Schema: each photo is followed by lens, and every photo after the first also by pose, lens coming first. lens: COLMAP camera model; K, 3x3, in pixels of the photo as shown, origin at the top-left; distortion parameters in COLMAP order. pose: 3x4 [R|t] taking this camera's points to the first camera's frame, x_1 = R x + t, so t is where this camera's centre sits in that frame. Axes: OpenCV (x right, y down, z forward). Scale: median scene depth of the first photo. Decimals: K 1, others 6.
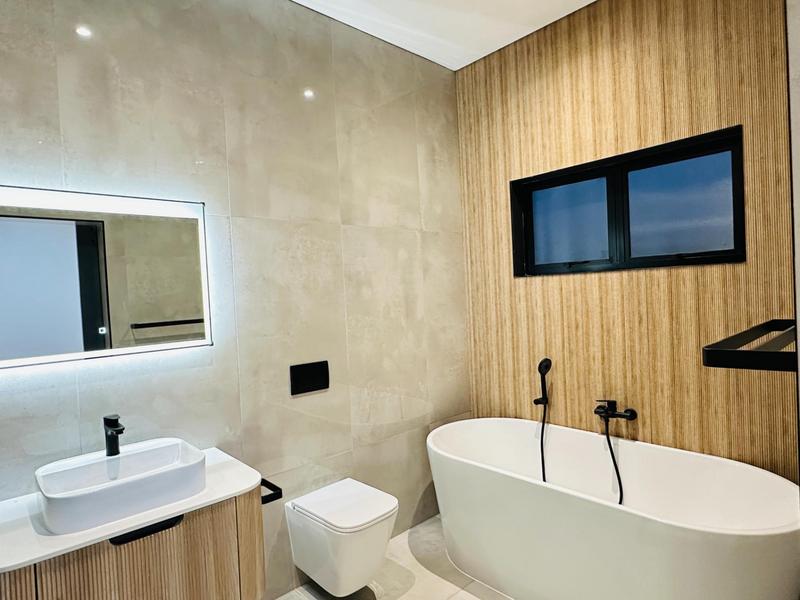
lens RADIAL K [[465.9, 0, 400.8], [0, 465.9, 300.4], [0, 0, 1]] dist [-0.000043, -0.000002]
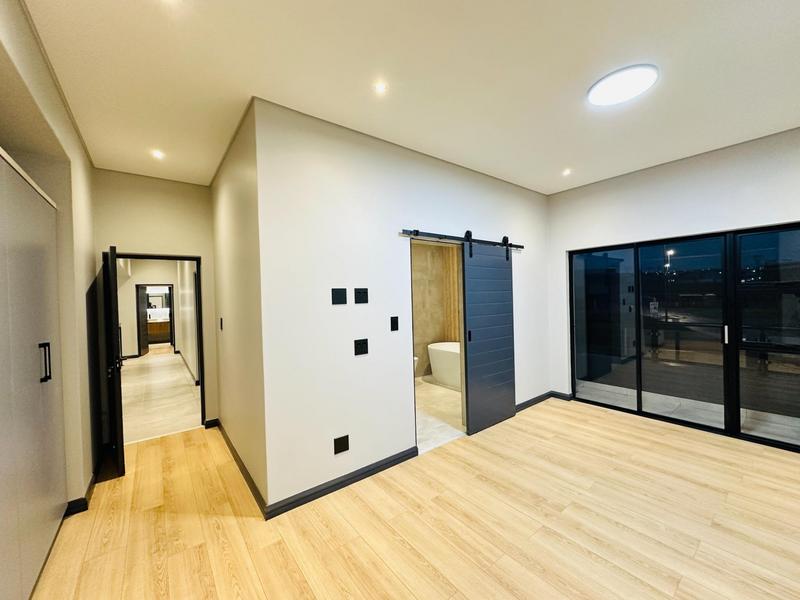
lens RADIAL K [[323.5, 0, 402.3], [0, 323.5, 301.6], [0, 0, 1]] dist [0.001044, -0.000071]
pose [[0.997539, 0.023102, -0.066205, 0.016054], [-0.023033, 0.999733, 0.001809, -0.005678], [0.066230, -0.000280, 0.997804, -1.107526]]
